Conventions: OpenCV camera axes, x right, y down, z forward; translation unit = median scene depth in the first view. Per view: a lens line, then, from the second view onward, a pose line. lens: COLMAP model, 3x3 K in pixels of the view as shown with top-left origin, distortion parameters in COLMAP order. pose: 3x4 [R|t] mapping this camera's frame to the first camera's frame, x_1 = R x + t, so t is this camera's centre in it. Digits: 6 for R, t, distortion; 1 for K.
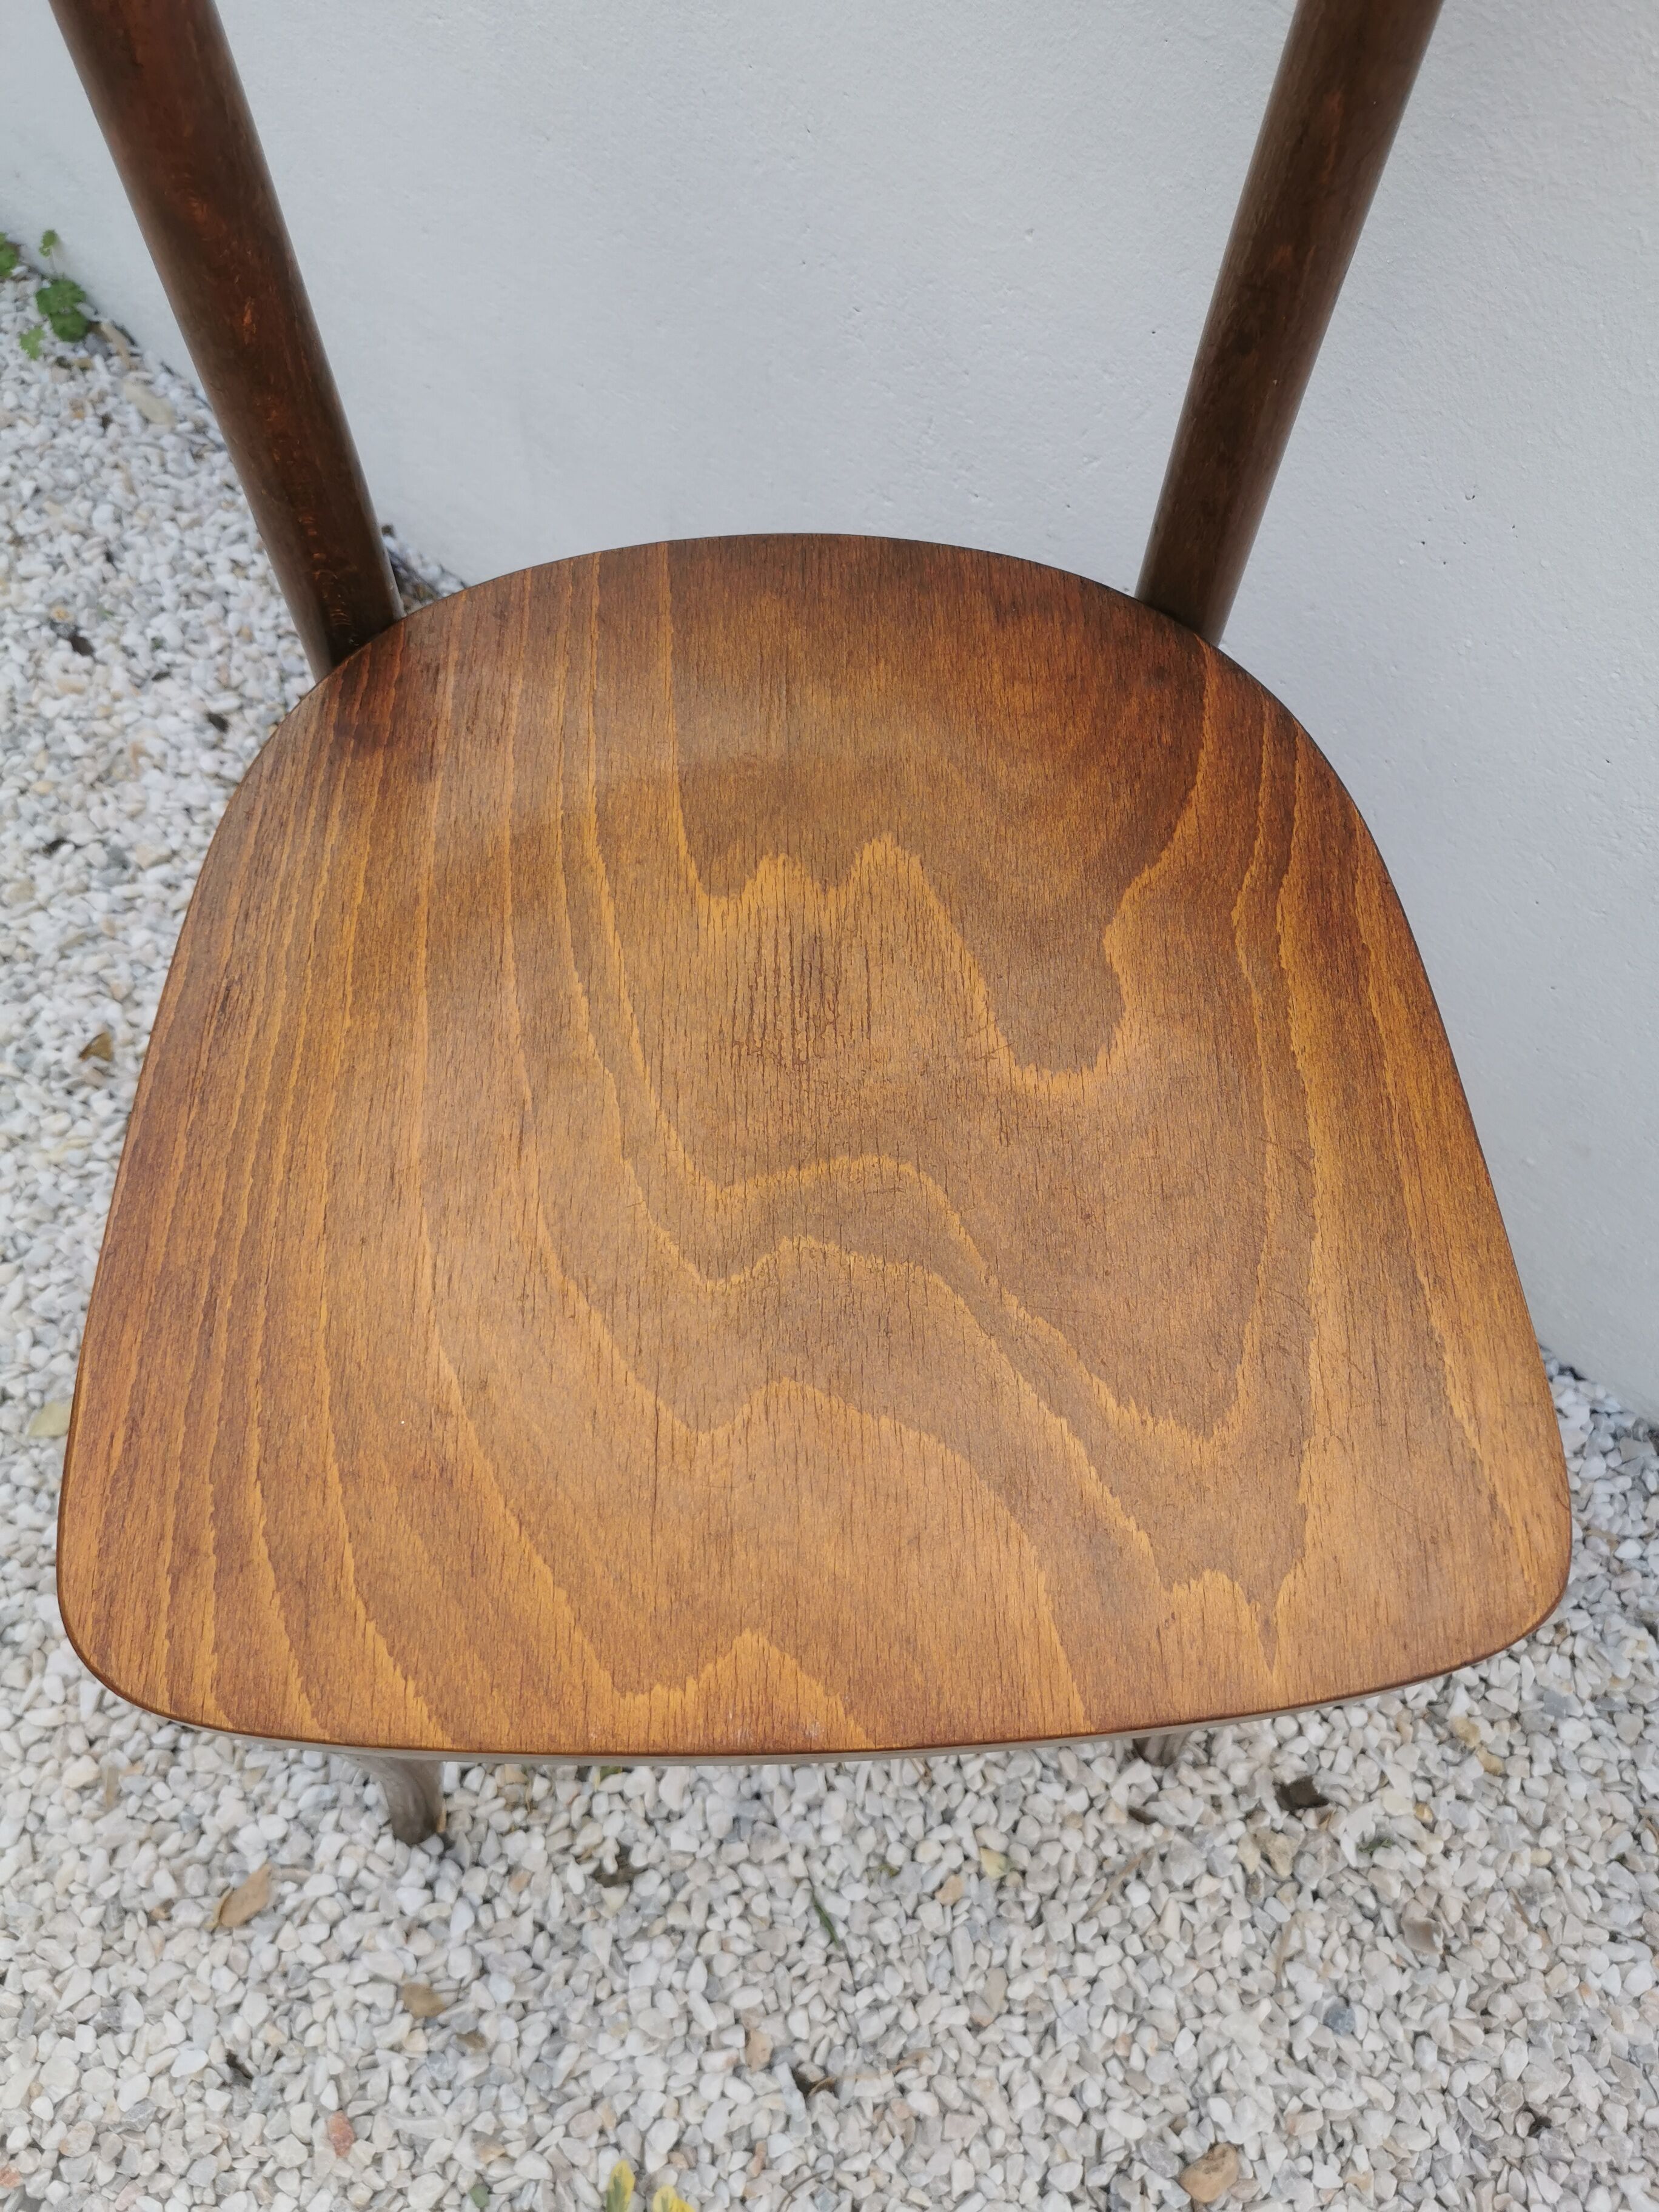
lens RADIAL K [[1739.3, 0, 821.8], [0, 1739.3, 1115.4], [0, 0, 1]] dist [0.043402, -0.054253]
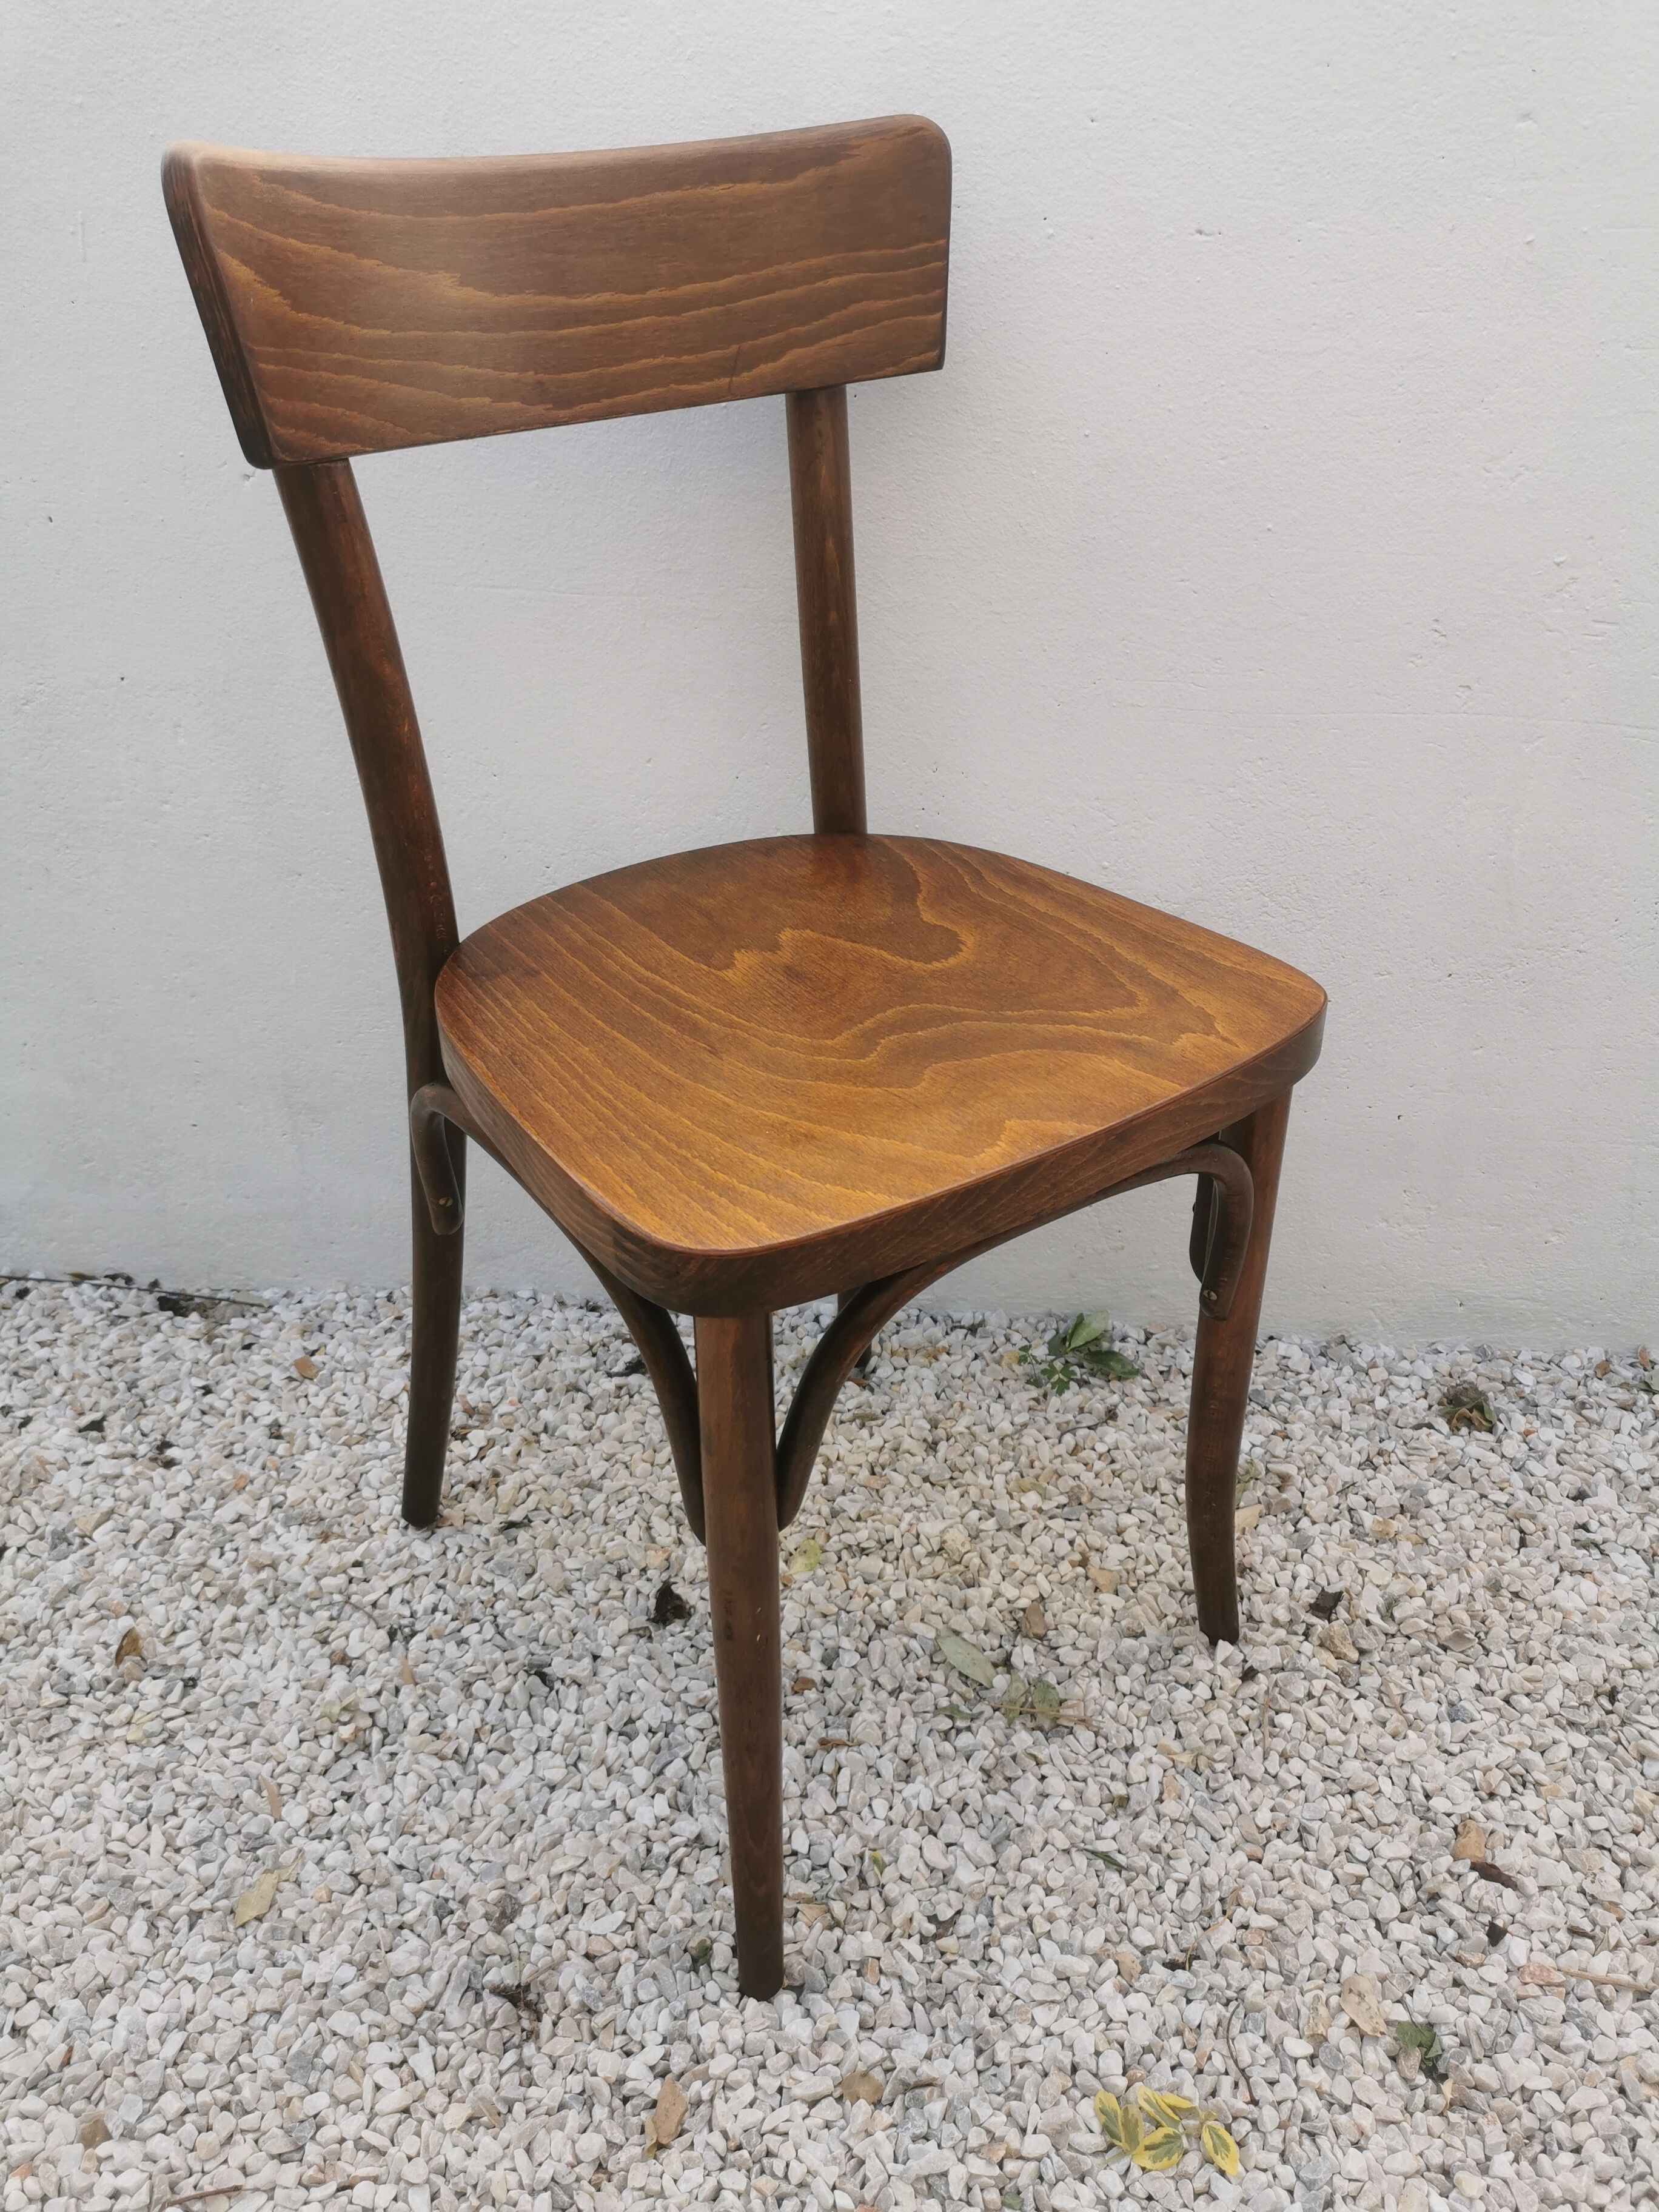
lens RADIAL K [[1739.3, 0, 819.5], [0, 1739.3, 1104.5], [0, 0, 1]] dist [0.043402, -0.054253]
pose [[0.836147, -0.326100, 0.441040, -0.512873], [0.517267, 0.736279, -0.436266, 0.503807], [-0.182462, 0.592918, 0.784318, -0.181757]]
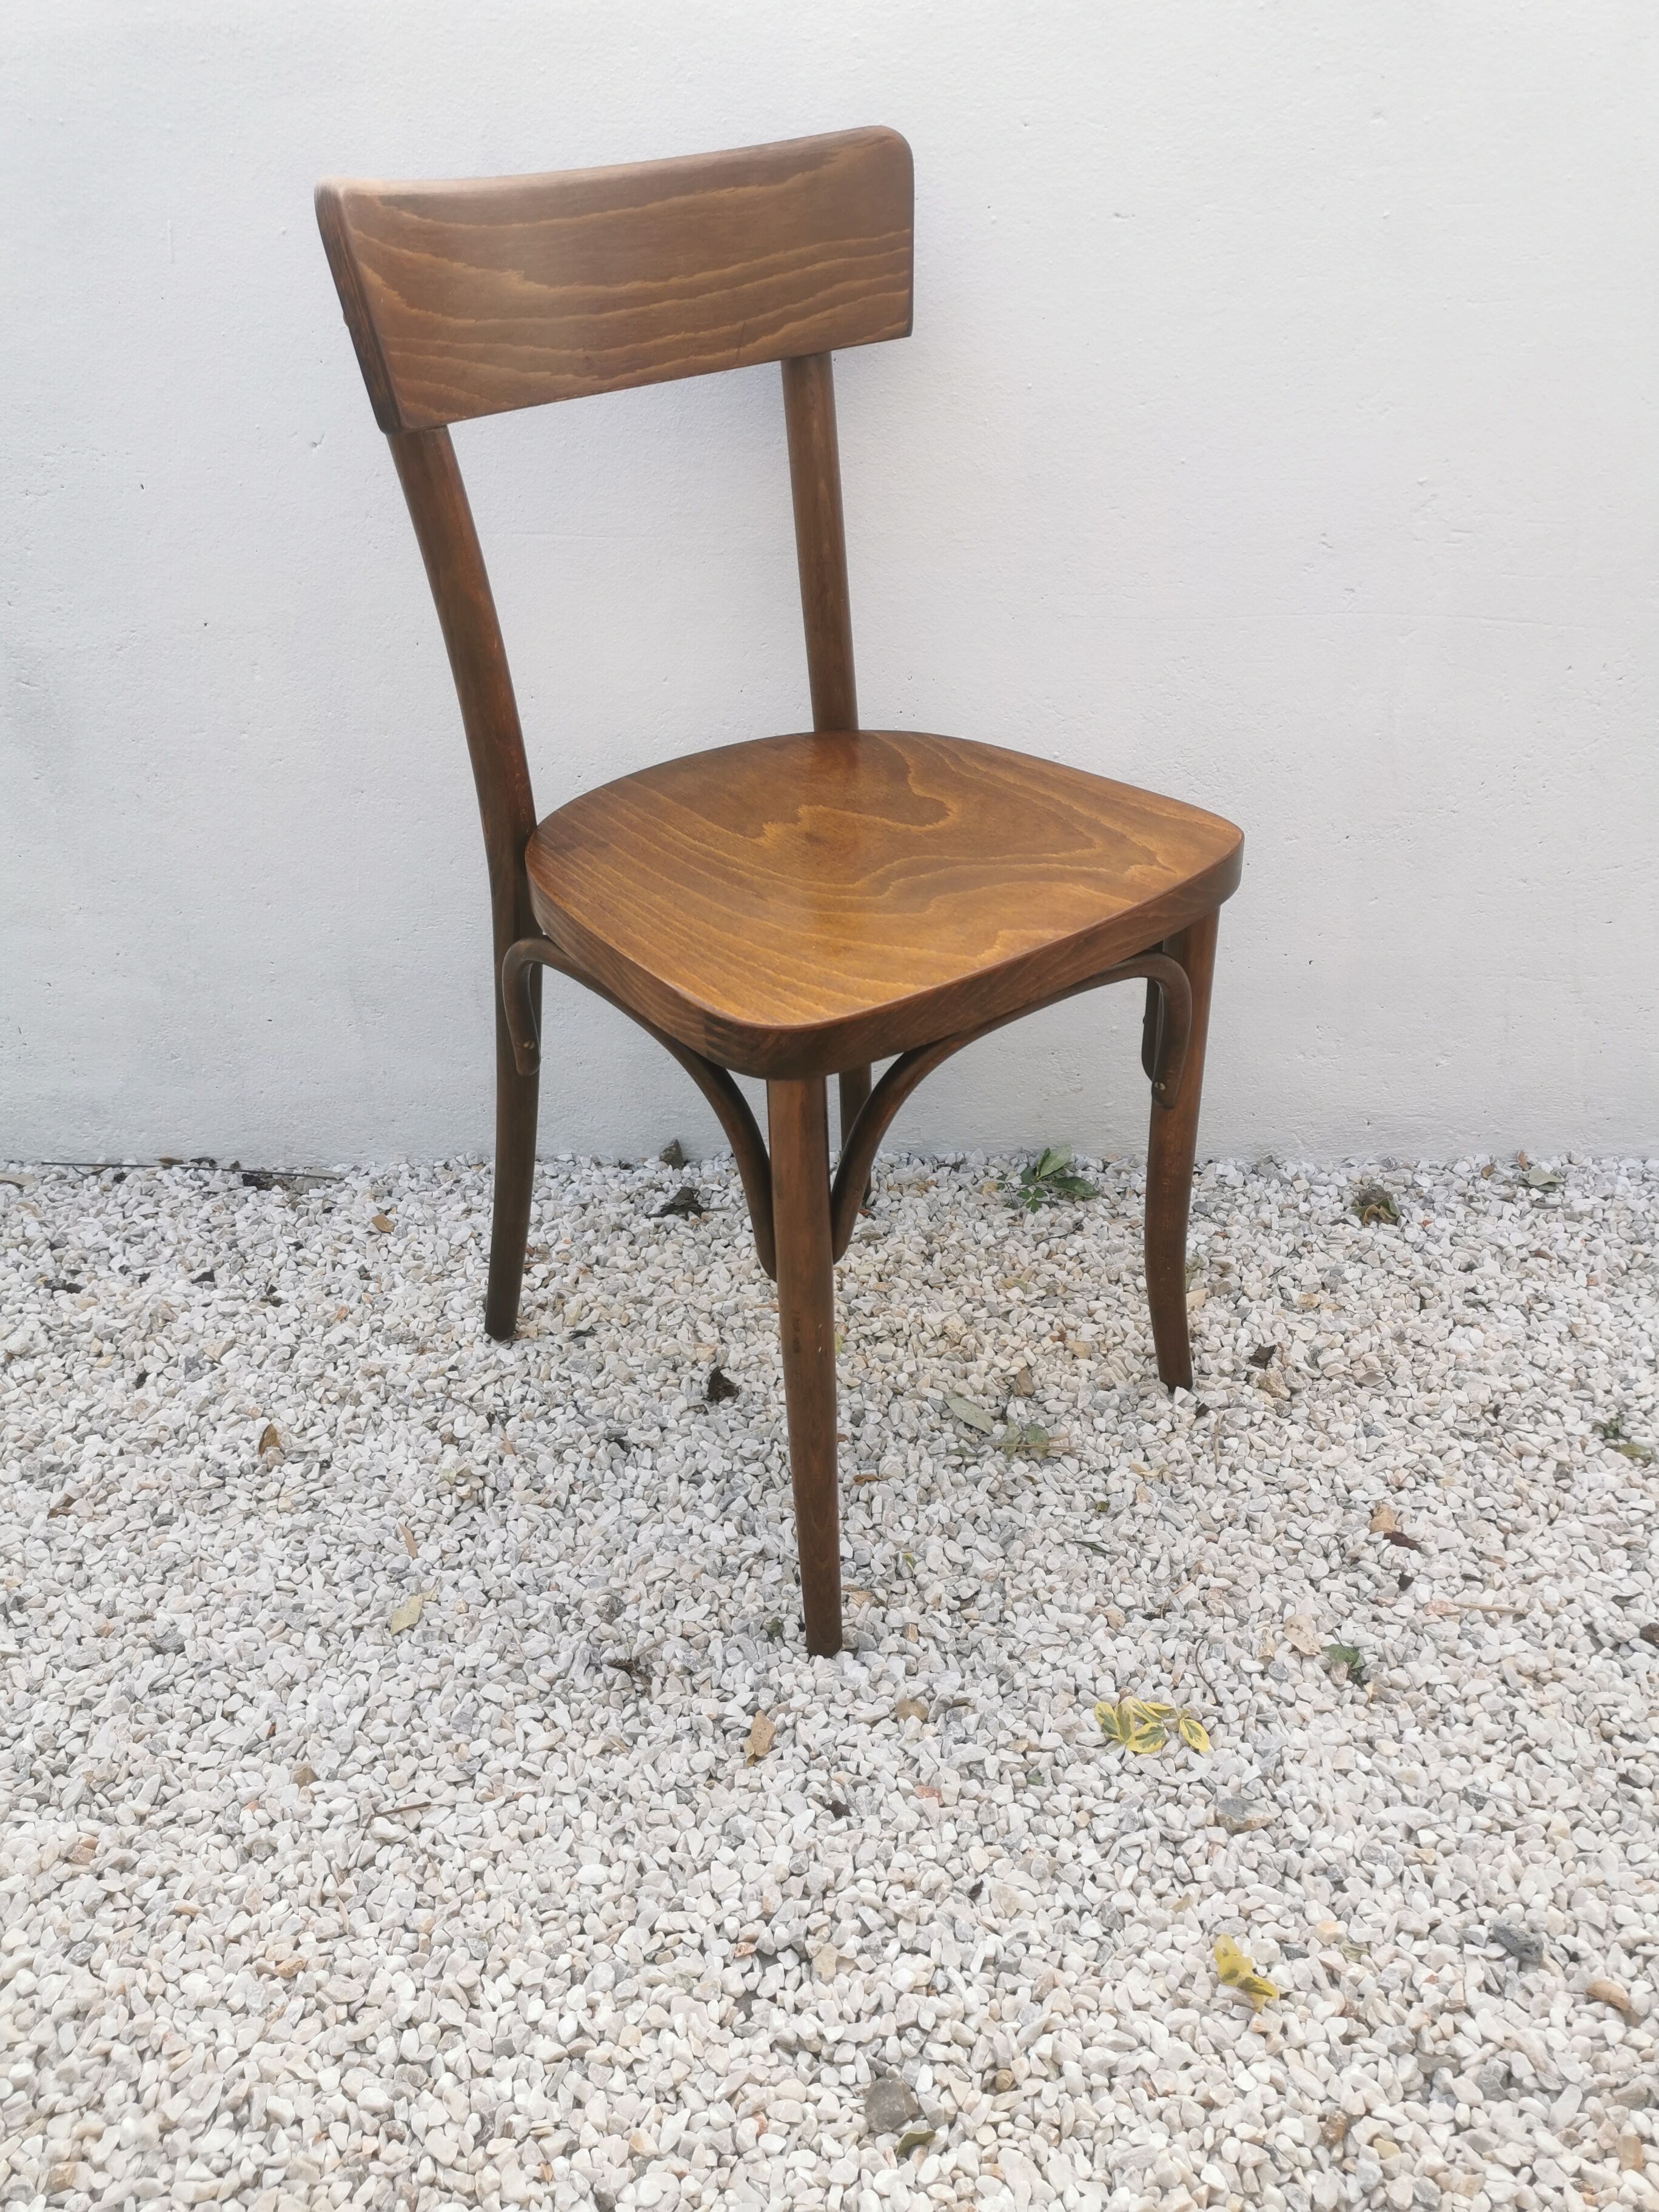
lens RADIAL K [[1739.3, 0, 817.1], [0, 1739.3, 1109.9], [0, 0, 1]] dist [0.043402, -0.054253]
pose [[0.804821, -0.373282, 0.461437, -0.718501], [0.564167, 0.722609, -0.399439, 0.651044], [-0.184336, 0.581804, 0.792164, -0.315724]]
